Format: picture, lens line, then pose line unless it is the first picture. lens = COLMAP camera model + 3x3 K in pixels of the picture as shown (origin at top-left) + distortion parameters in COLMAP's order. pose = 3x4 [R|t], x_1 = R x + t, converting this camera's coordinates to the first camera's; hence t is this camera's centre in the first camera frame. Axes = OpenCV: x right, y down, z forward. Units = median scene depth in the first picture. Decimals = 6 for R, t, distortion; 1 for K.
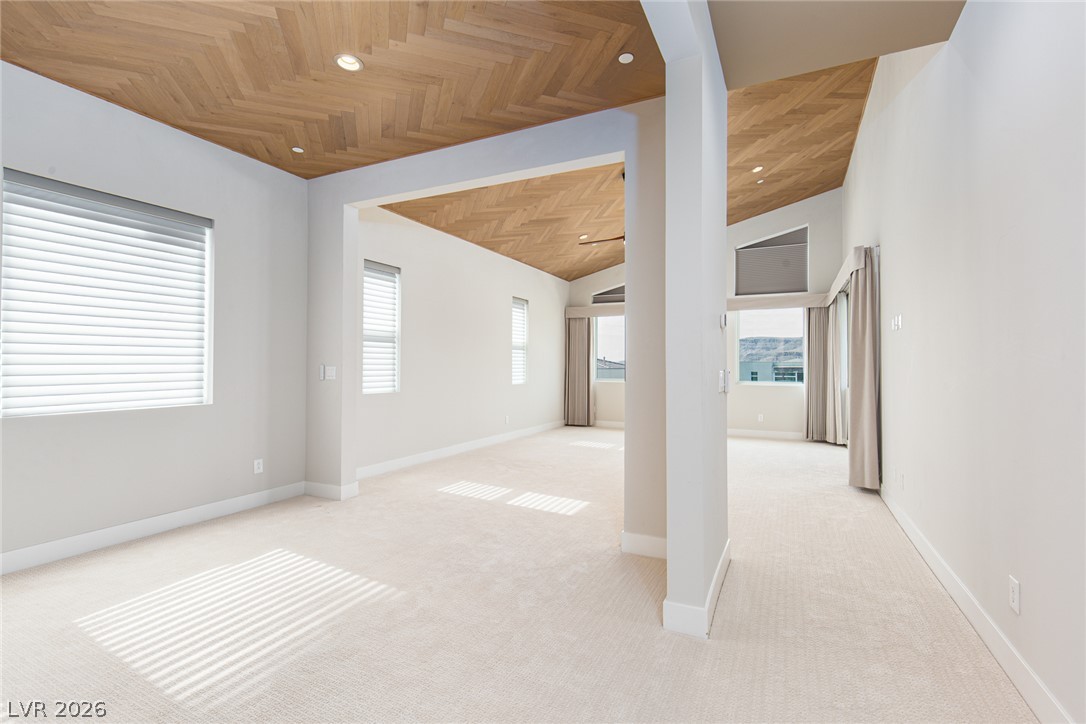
lens RADIAL K [[489.1, 0, 541.2], [0, 489.1, 351.8], [0, 0, 1]] dist [0.030431, -0.000080]
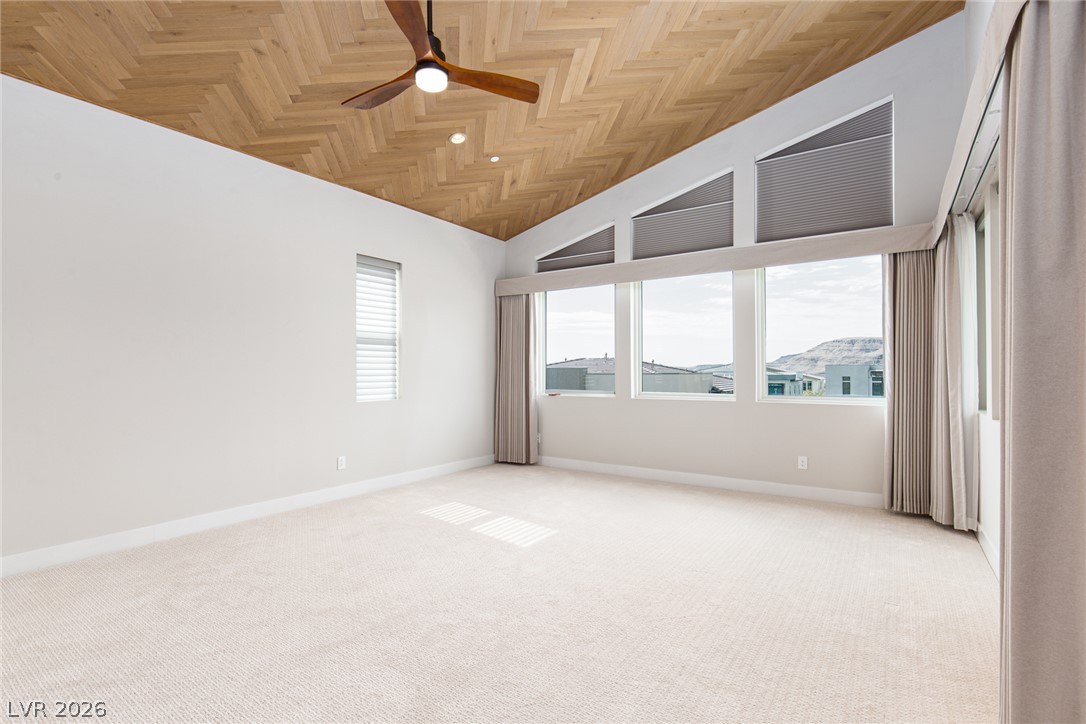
lens RADIAL K [[509.5, 0, 543.0], [0, 509.5, 362.0], [0, 0, 1]] dist [0.001202, 0.001057]
pose [[0.990764, -0.009334, -0.135273, 0.206154], [0.010670, 0.999901, 0.009156, 0.012415], [0.135174, -0.010515, 0.990766, 0.347817]]
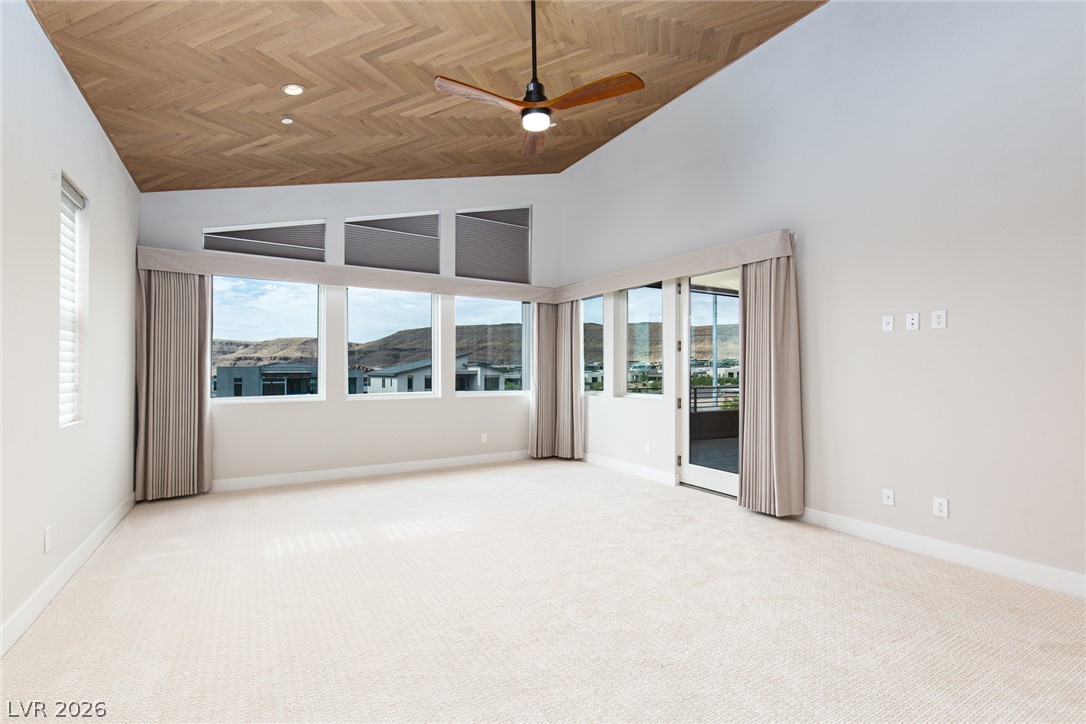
lens RADIAL K [[491.5, 0, 546.1], [0, 491.5, 368.6], [0, 0, 1]] dist [0.000354, 0.000021]
pose [[0.527048, 0.000375, 0.849836, -0.141135], [-0.020417, 0.999717, 0.012221, 0.011255], [-0.849590, -0.023792, 0.526906, 0.442016]]
